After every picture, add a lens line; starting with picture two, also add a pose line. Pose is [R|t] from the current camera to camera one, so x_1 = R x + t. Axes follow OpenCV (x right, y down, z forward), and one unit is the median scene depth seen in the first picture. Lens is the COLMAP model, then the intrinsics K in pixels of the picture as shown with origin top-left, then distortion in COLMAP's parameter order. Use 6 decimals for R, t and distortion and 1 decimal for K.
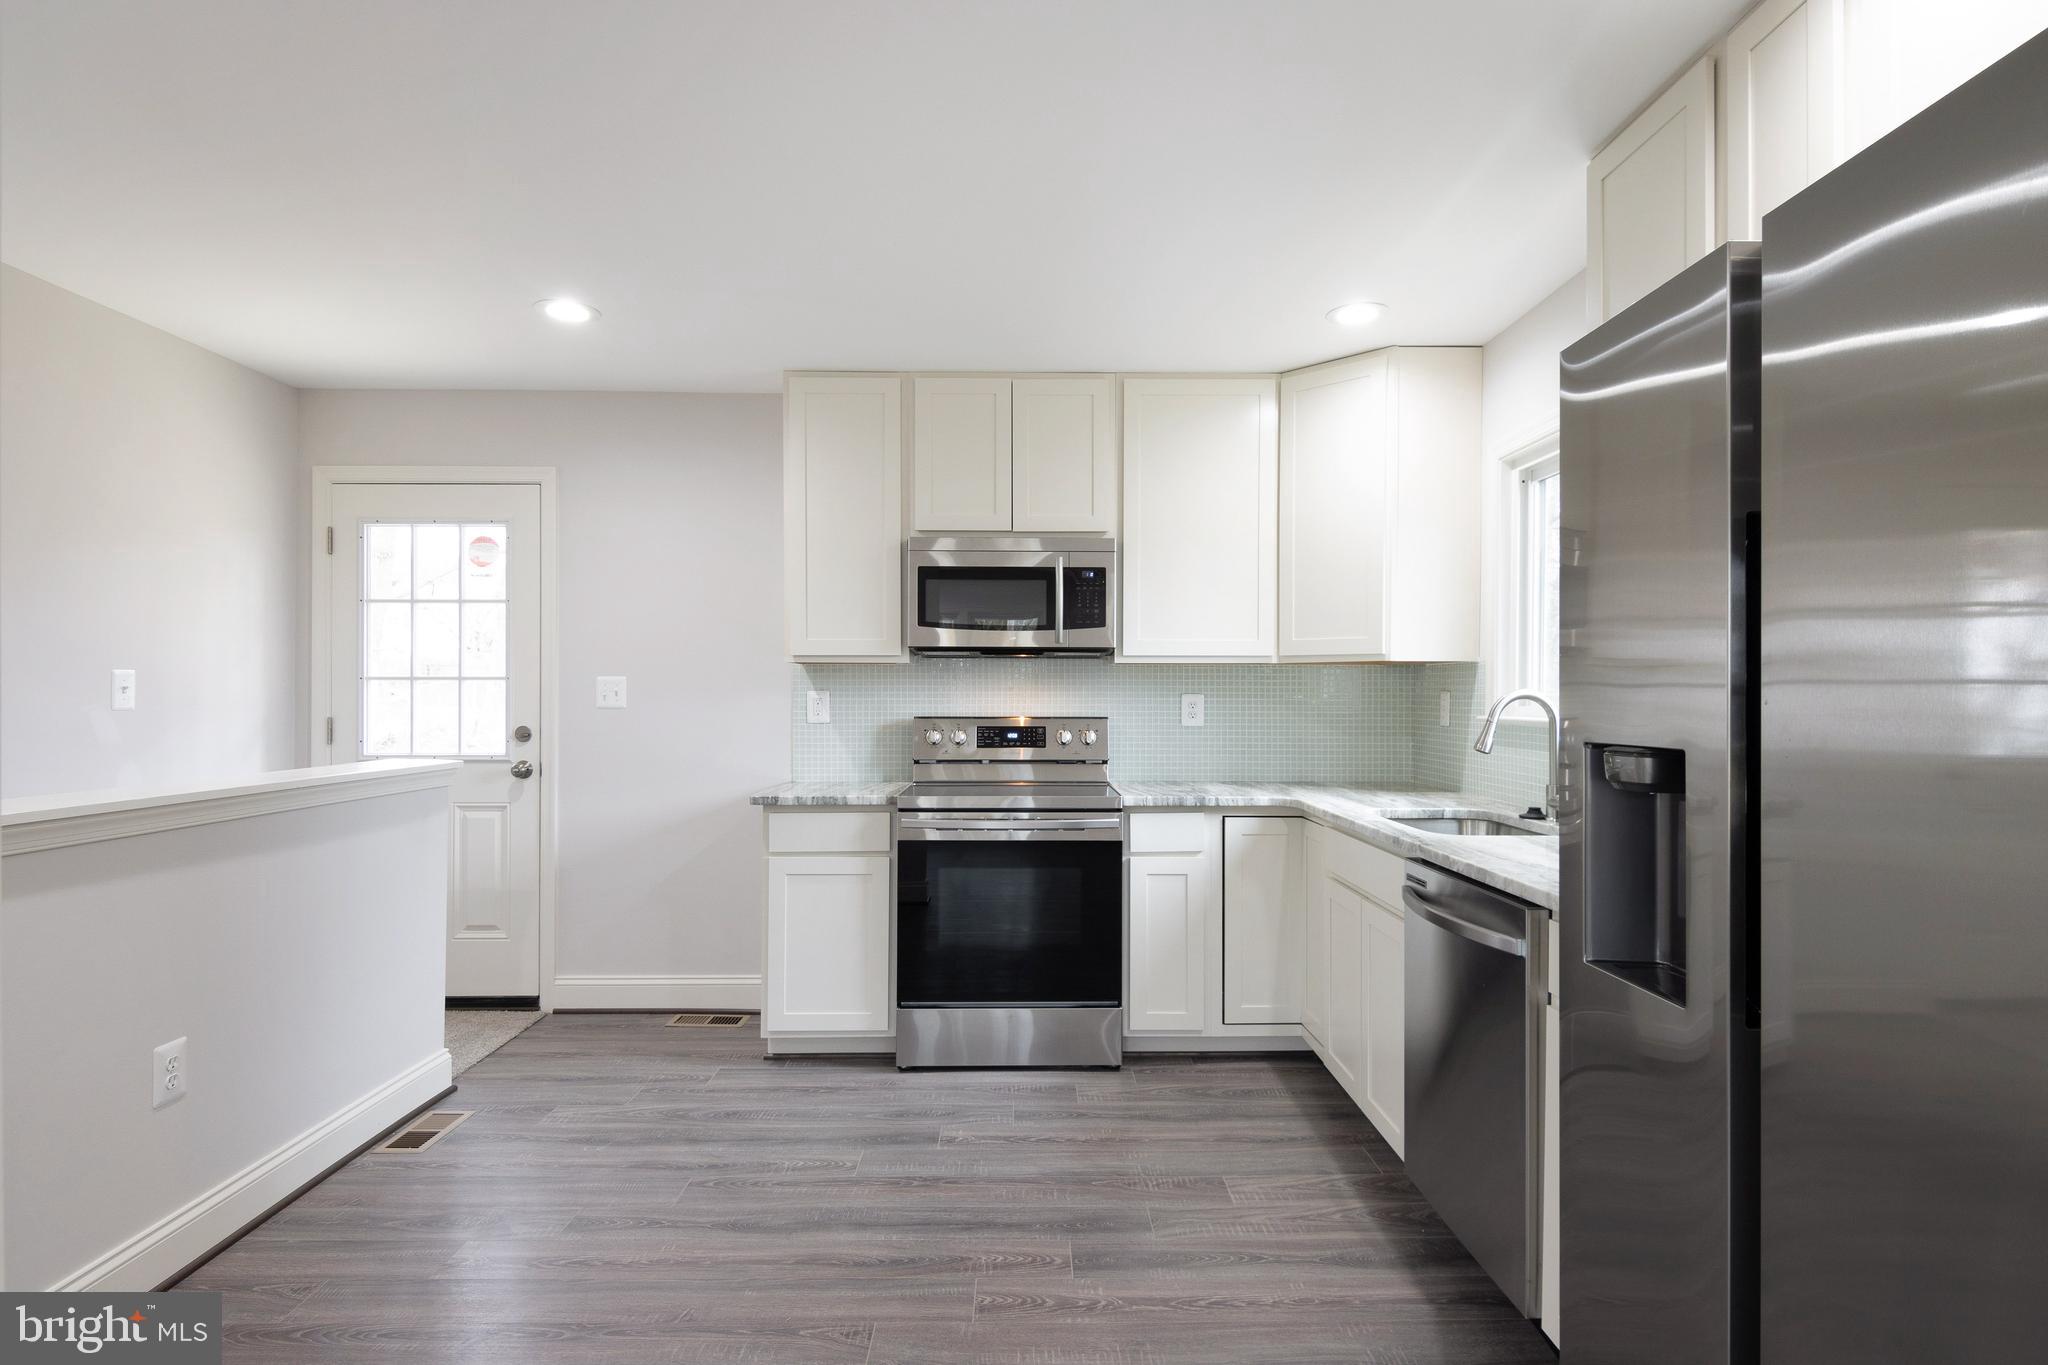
lens RADIAL K [[1041.3, 0, 1043.3], [0, 1041.3, 692.6], [0, 0, 1]] dist [0.014878, -0.014899]
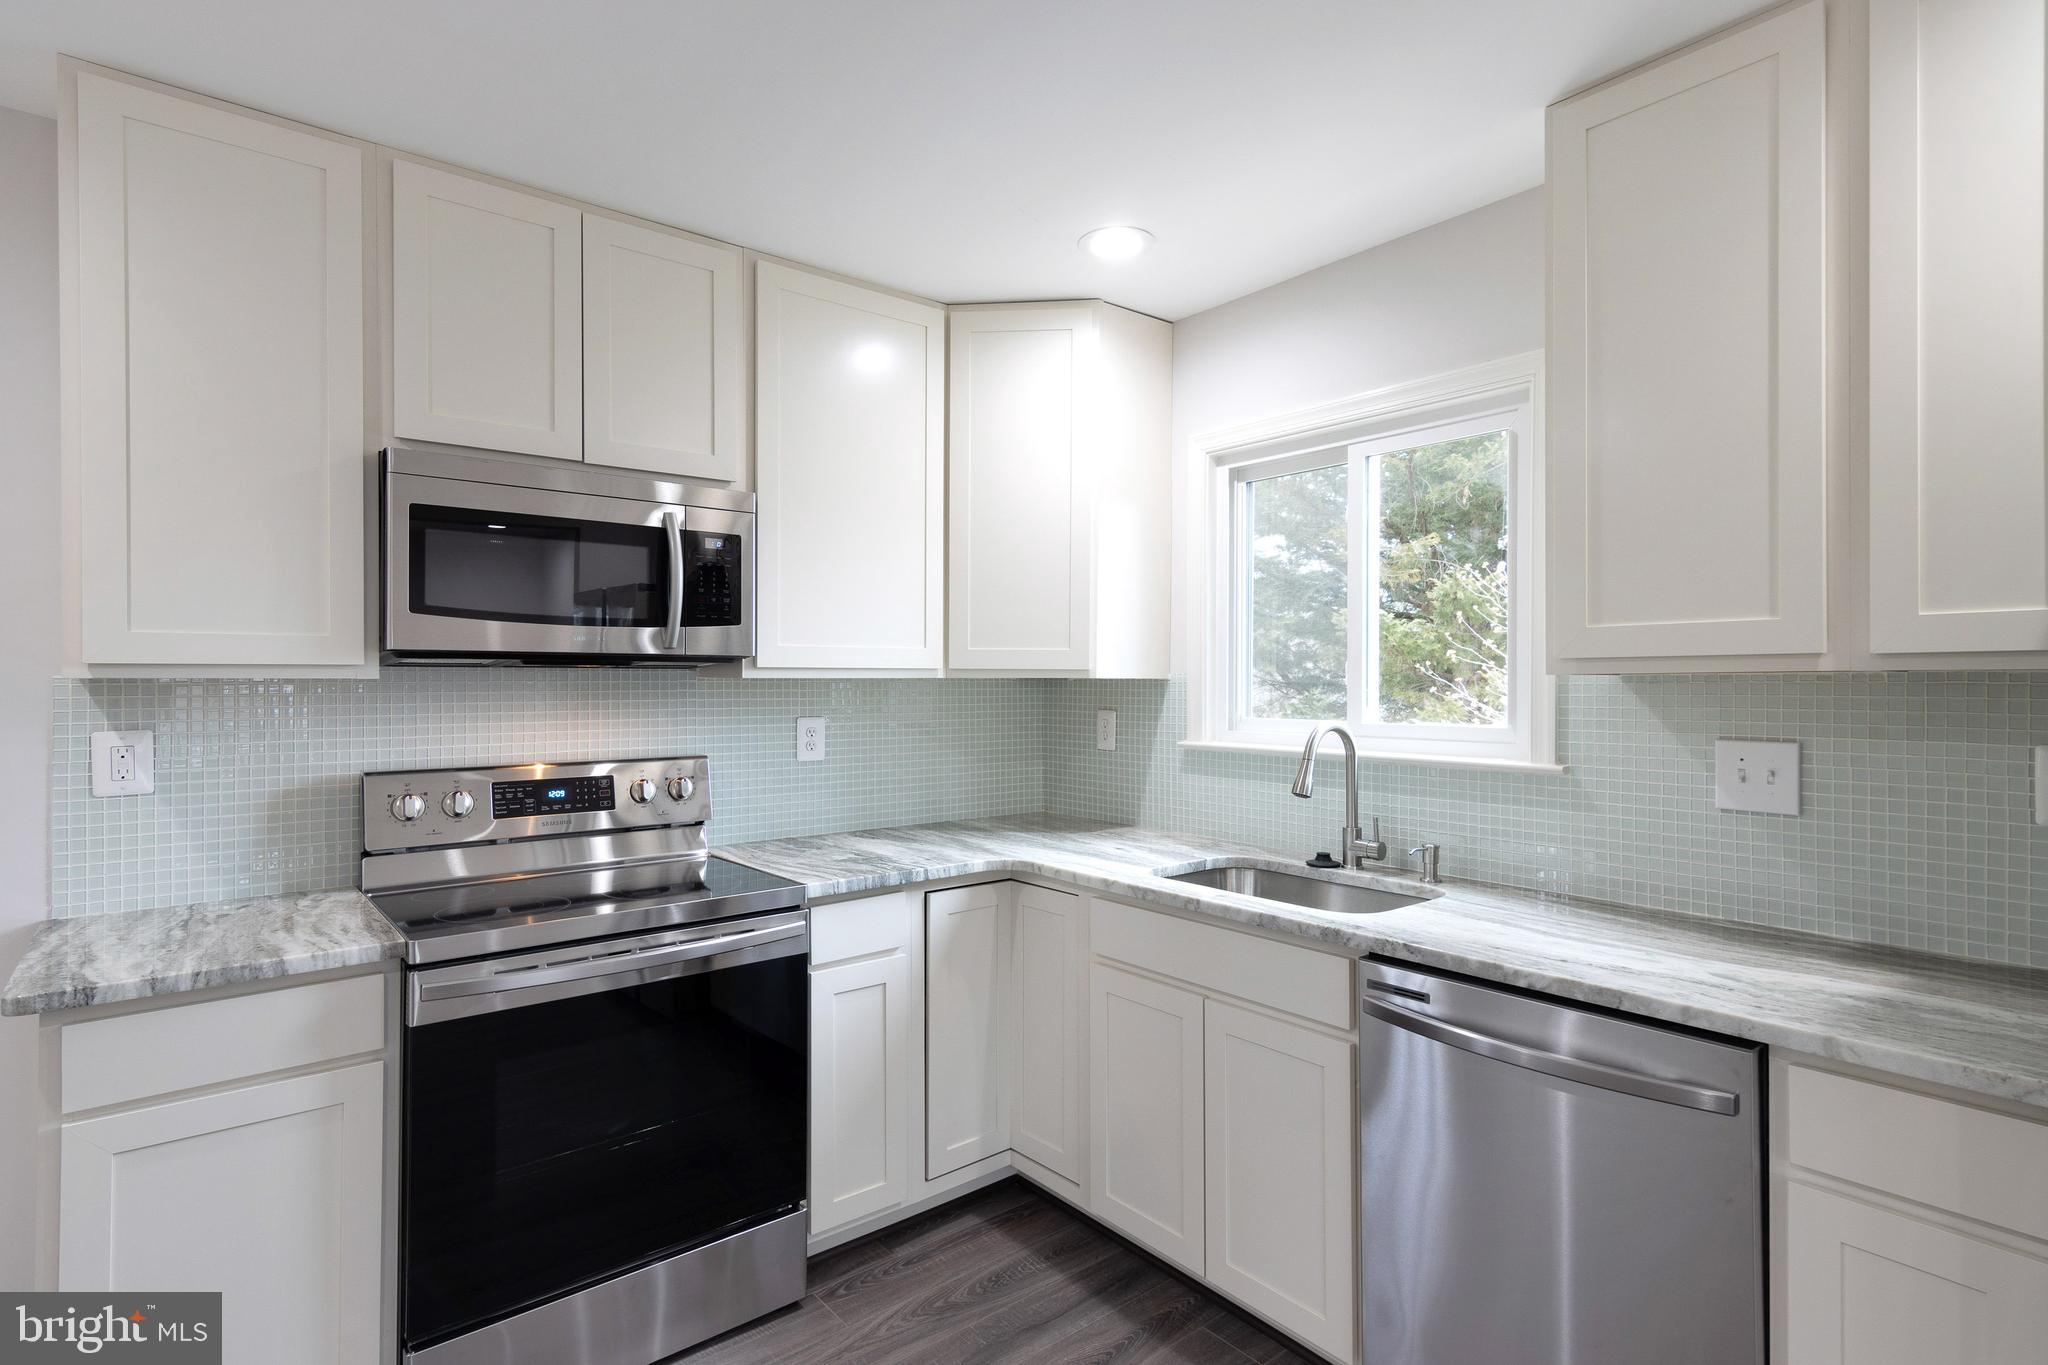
lens RADIAL K [[1018.2, 0, 1038.6], [0, 1018.2, 675.8], [0, 0, 1]] dist [0.031273, -0.014309]
pose [[0.785690, 0.000411, 0.618620, -0.205261], [0.001217, 0.999997, -0.002211, -0.030623], [-0.618619, 0.002490, 0.785687, 0.391165]]
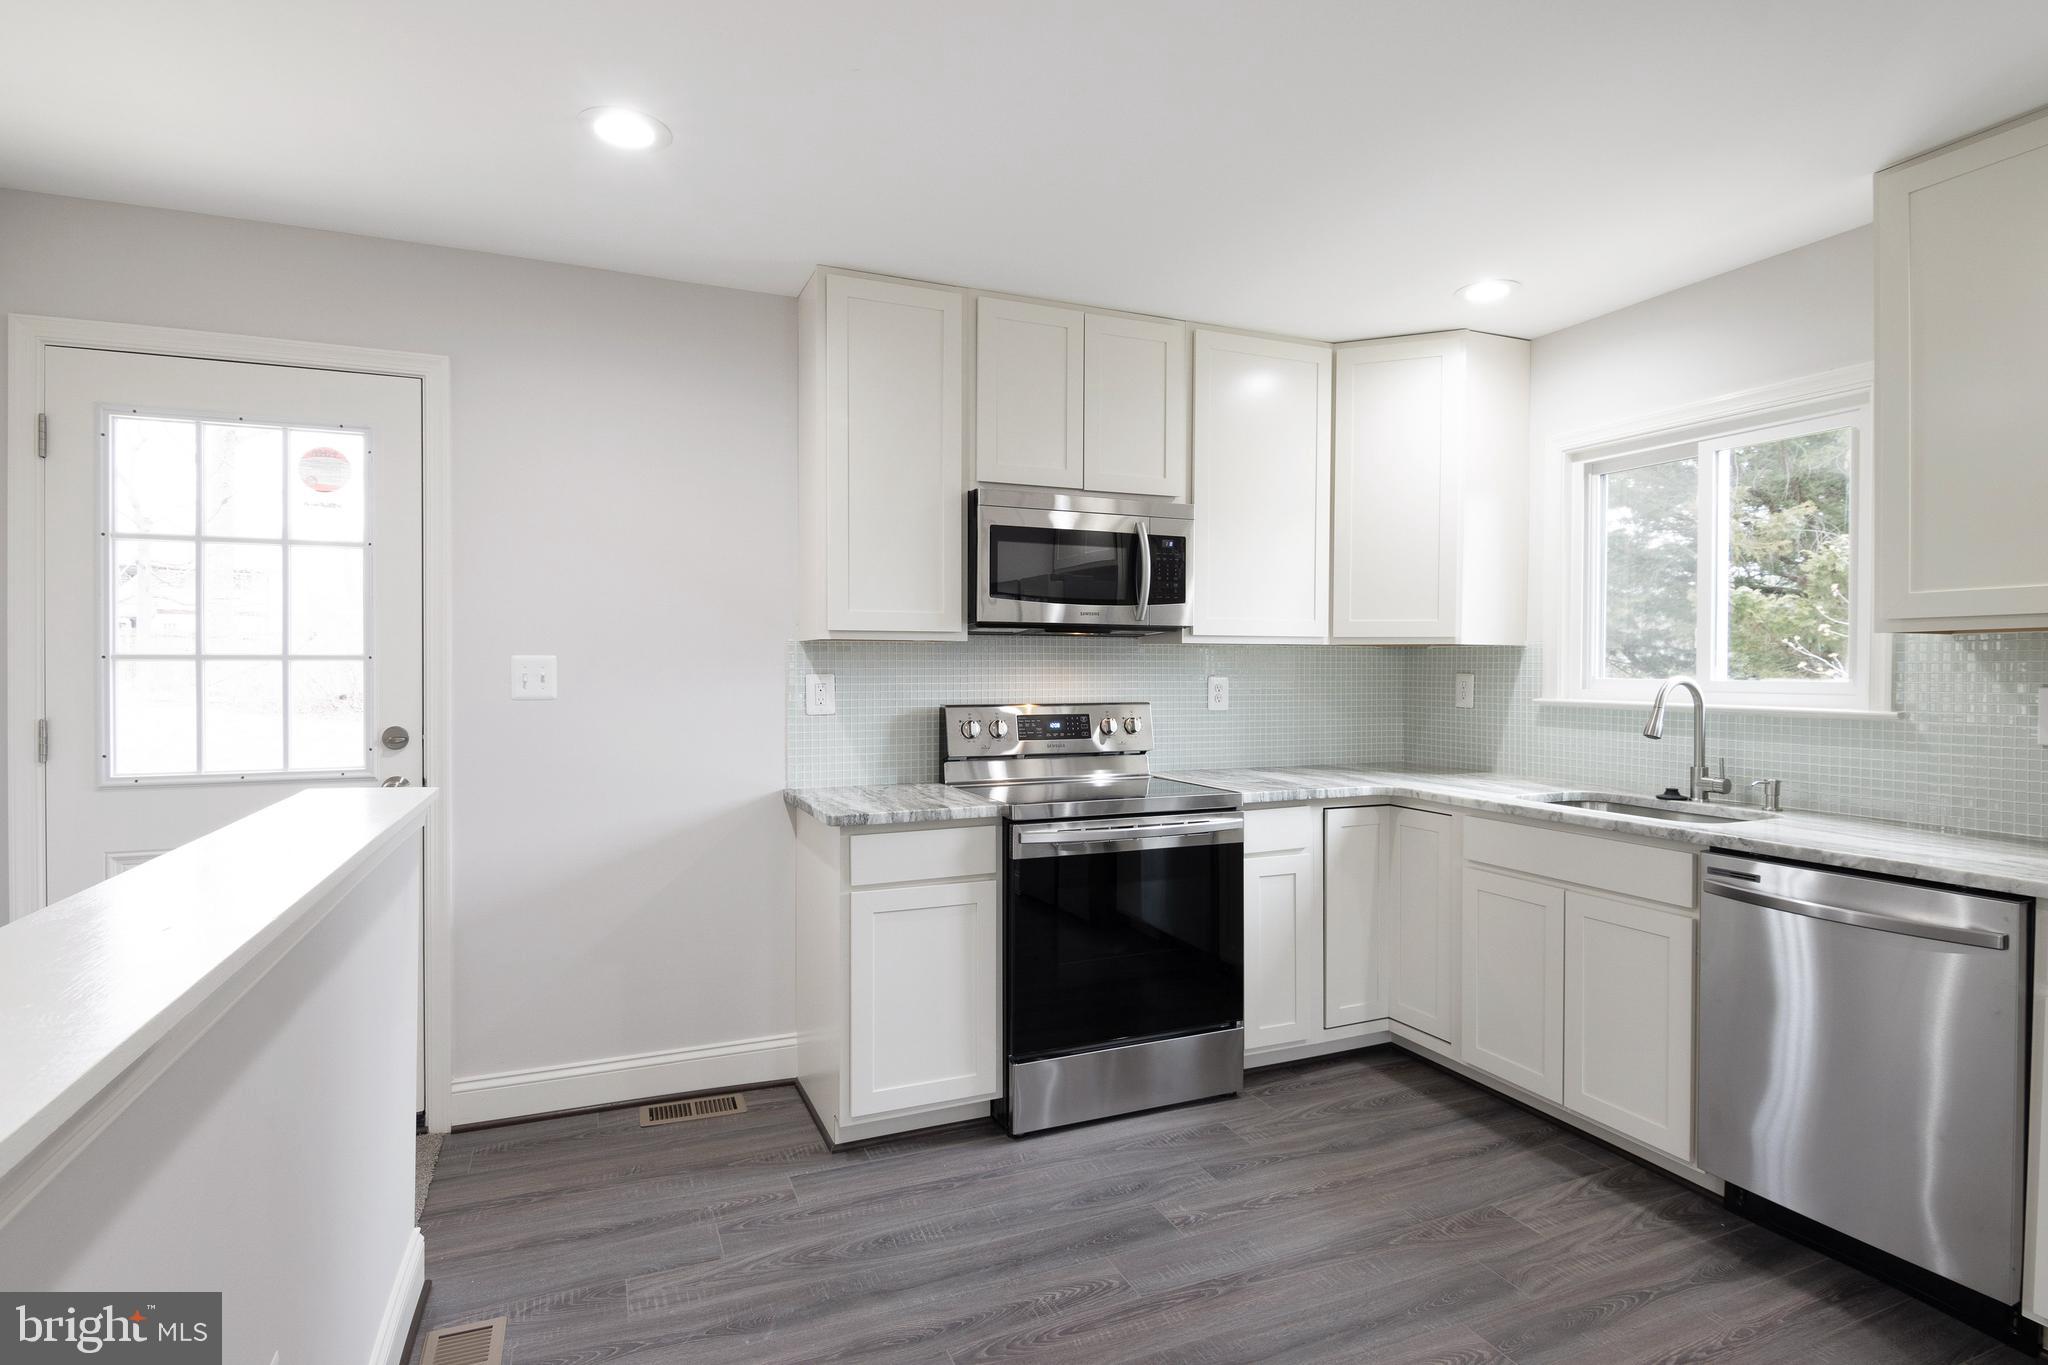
lens RADIAL K [[1032.0, 0, 1043.2], [0, 1032.0, 673.6], [0, 0, 1]] dist [0.003167, -0.010949]
pose [[0.925685, -0.002776, 0.378284, -0.411828], [-0.001046, 0.999950, 0.009897, -0.011733], [-0.378293, -0.009557, 0.925637, 0.236571]]
